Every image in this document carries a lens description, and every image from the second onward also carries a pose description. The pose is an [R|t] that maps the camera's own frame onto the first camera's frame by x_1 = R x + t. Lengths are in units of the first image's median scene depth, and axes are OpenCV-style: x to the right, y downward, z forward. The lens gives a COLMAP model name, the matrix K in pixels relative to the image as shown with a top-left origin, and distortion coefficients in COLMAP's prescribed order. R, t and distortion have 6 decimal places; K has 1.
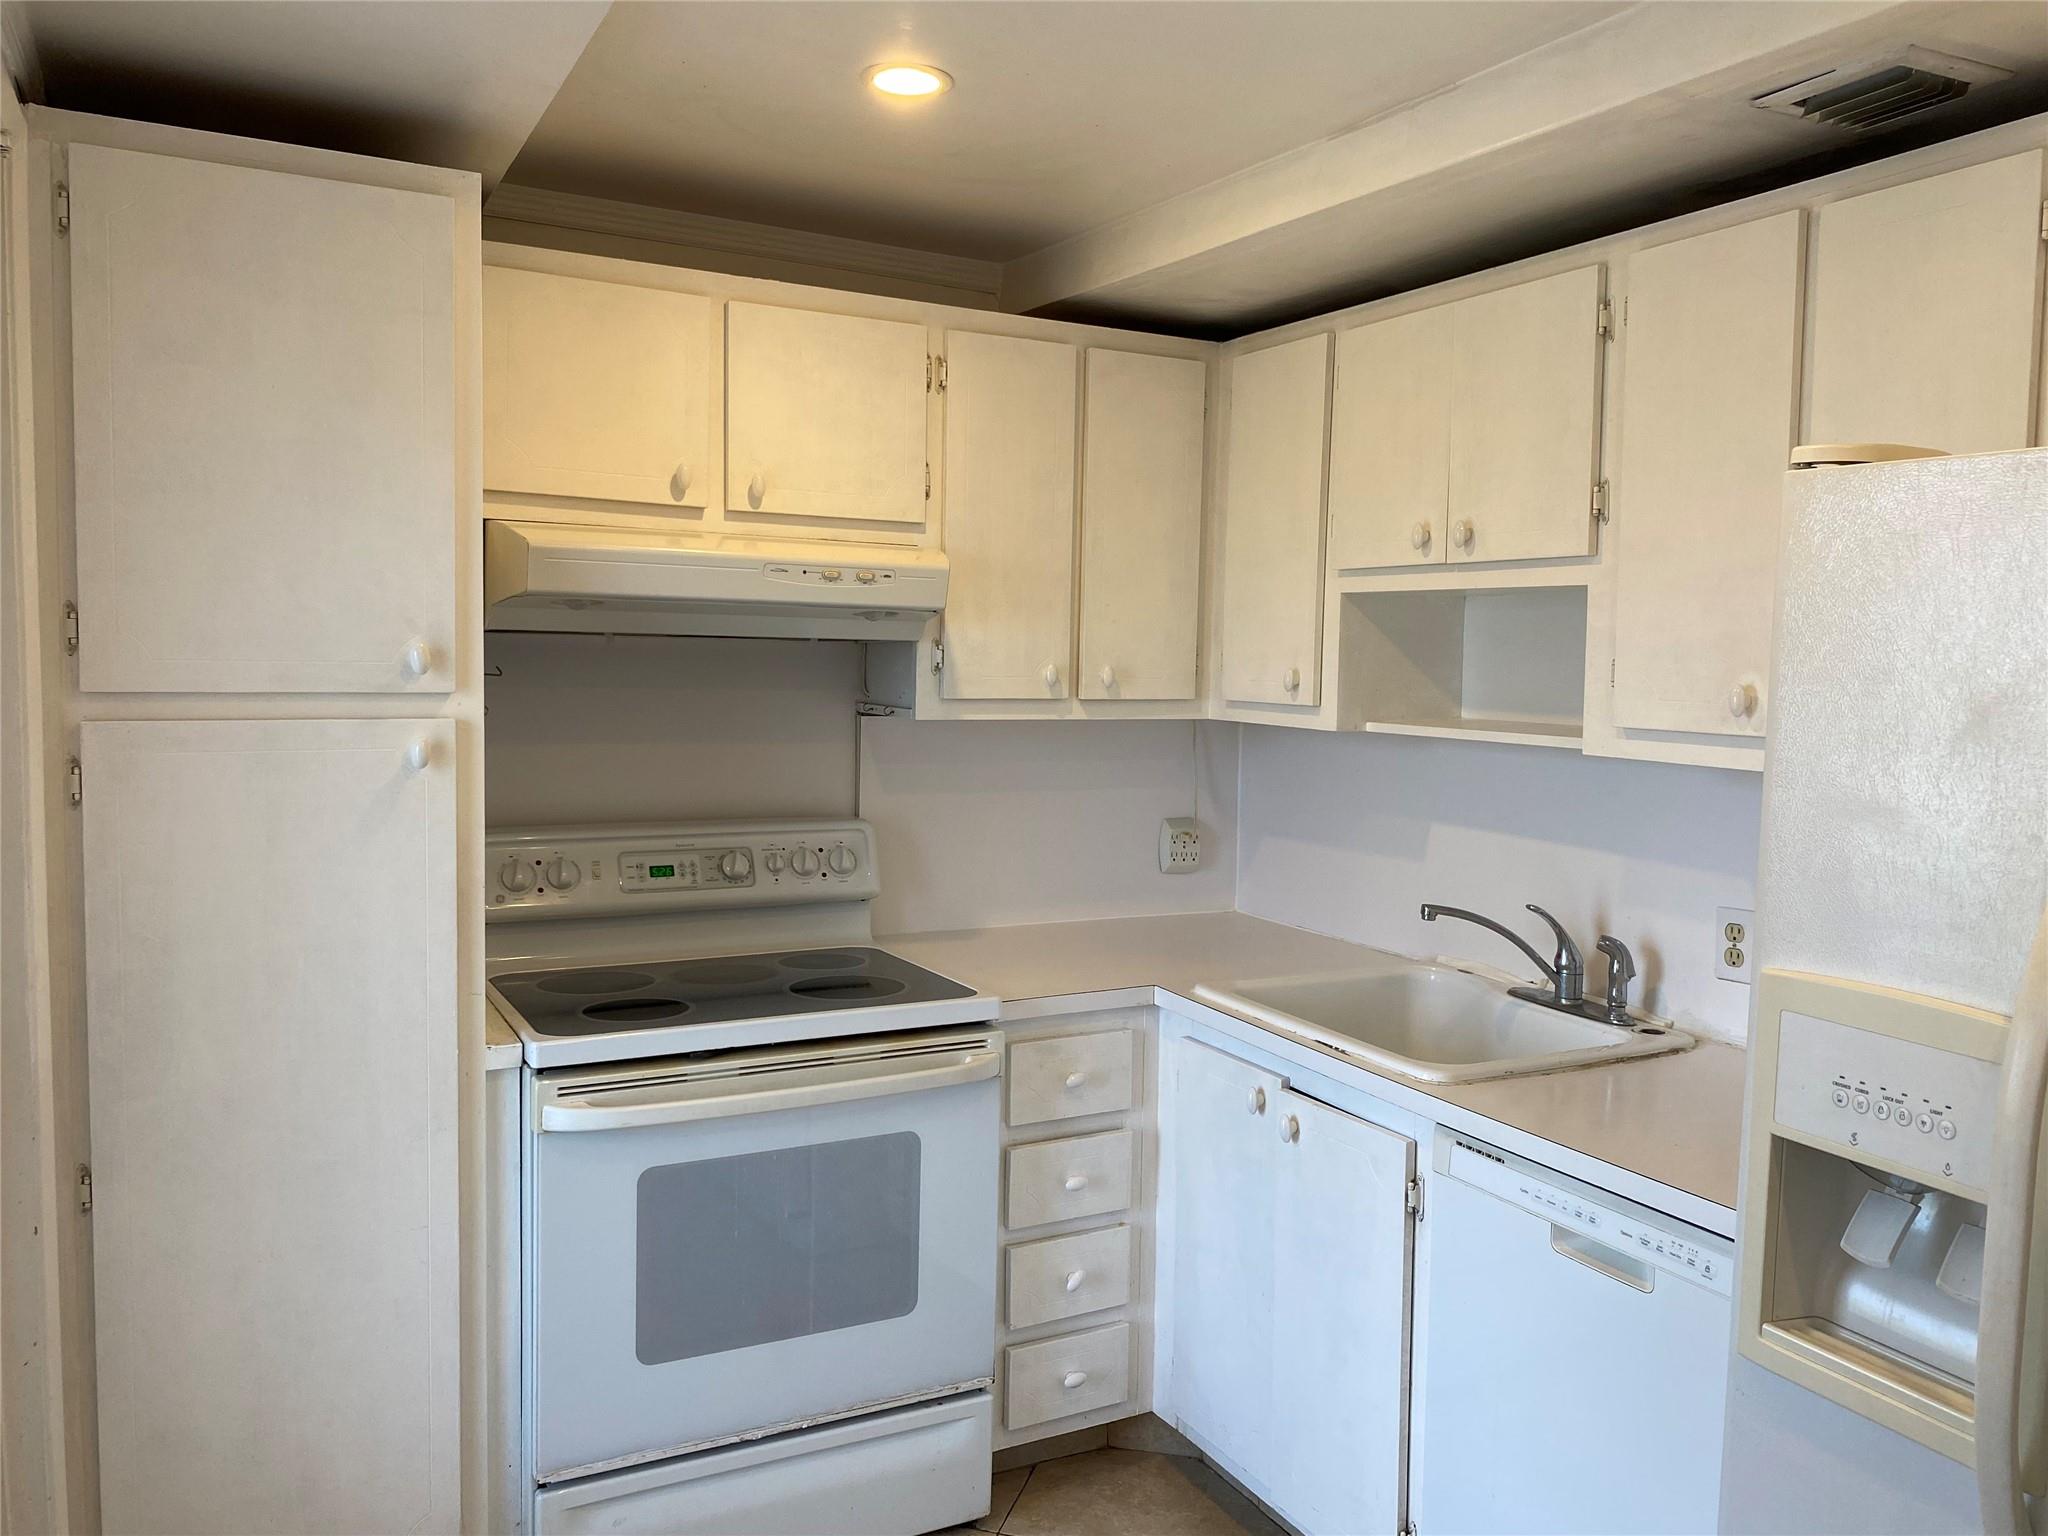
lens RADIAL K [[1543.8, 0, 1041.9], [0, 1543.8, 755.2], [0, 0, 1]] dist [0.033321, -0.069008]
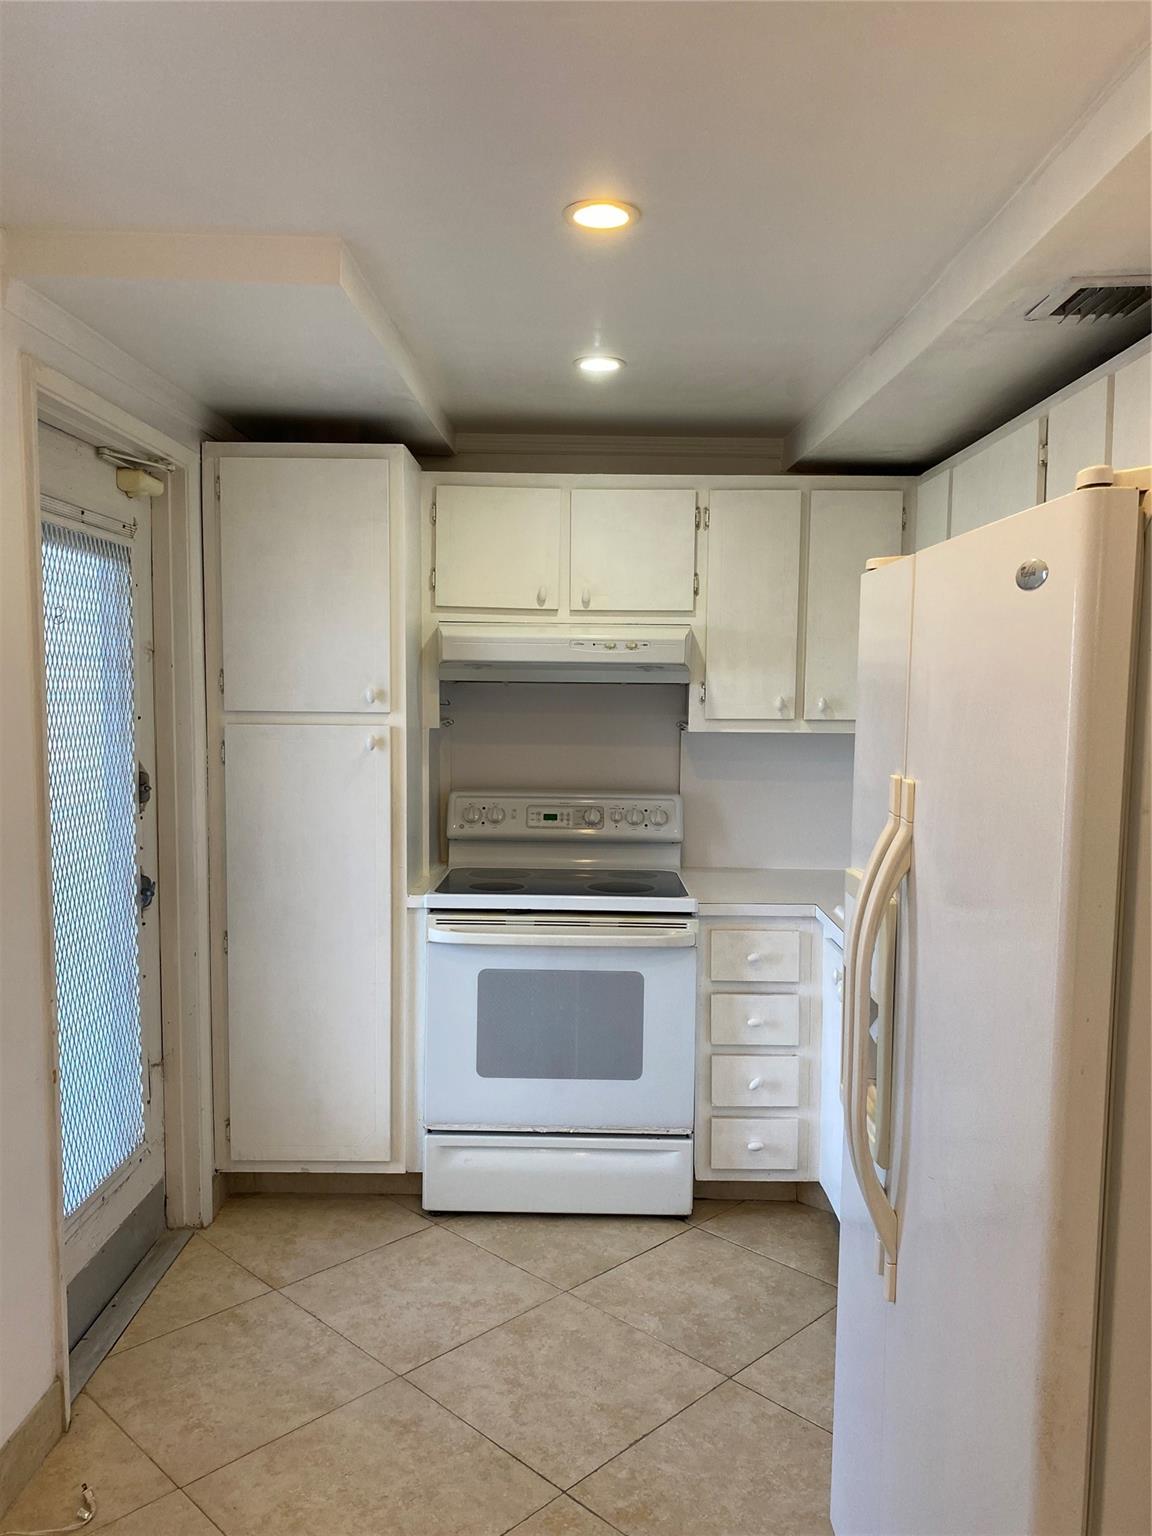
lens RADIAL K [[1157.9, 0, 561.2], [0, 1157.9, 777.7], [0, 0, 1]] dist [0.033321, -0.069008]
pose [[0.869935, 0.026763, -0.492440, 0.423989], [-0.025020, 0.999636, 0.010128, 0.017490], [0.492531, 0.003511, 0.870288, -0.137828]]
